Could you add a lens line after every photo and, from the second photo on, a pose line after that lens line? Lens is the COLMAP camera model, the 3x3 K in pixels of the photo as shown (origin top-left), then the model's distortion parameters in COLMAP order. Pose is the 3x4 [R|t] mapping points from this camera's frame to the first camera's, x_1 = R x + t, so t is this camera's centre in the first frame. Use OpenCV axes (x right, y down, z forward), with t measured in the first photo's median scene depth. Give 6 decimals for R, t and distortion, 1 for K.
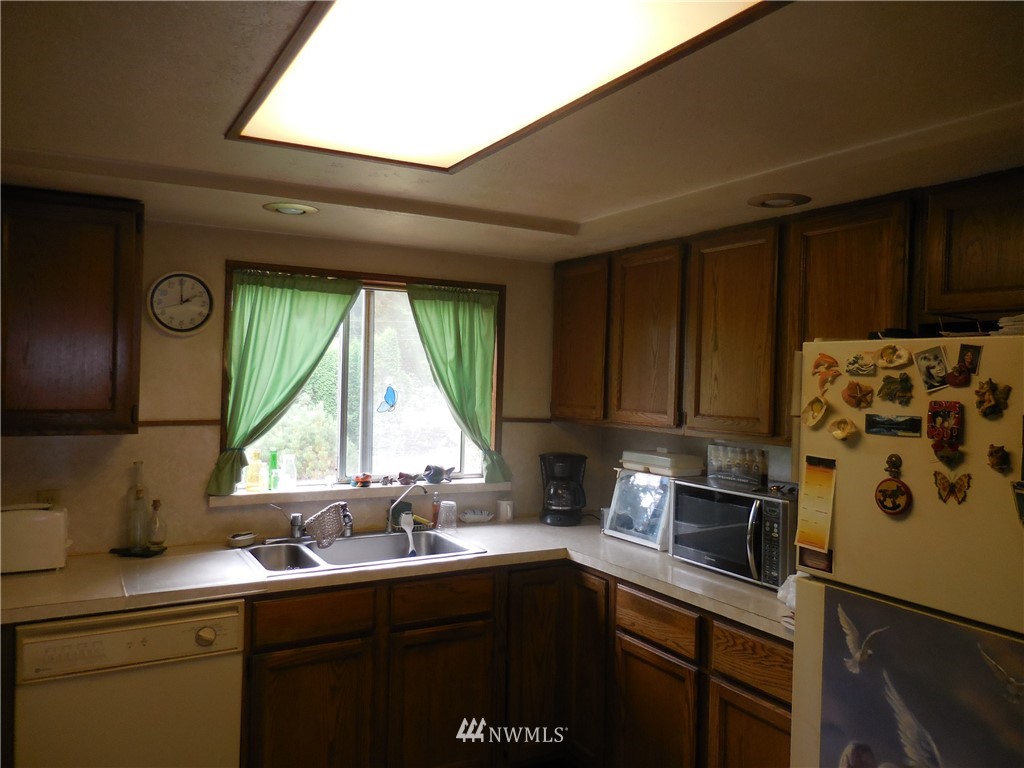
lens RADIAL K [[777.8, 0, 512.0], [0, 777.8, 384.0], [0, 0, 1]] dist [-0.003507, 0.001335]
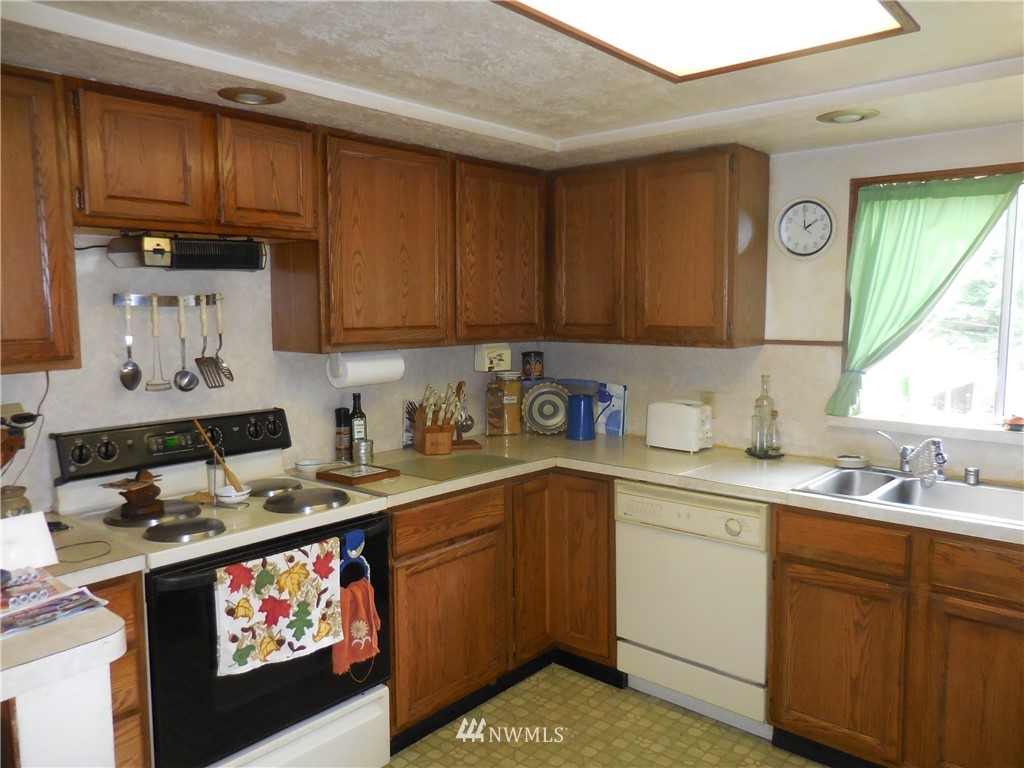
lens RADIAL K [[777.8, 0, 512.0], [0, 777.8, 384.0], [0, 0, 1]] dist [-0.003507, 0.001335]
pose [[0.335968, 0.079094, -0.938547, 0.451326], [-0.001918, 0.996523, 0.083293, 0.019182], [0.941872, -0.026184, 0.334951, 0.268793]]
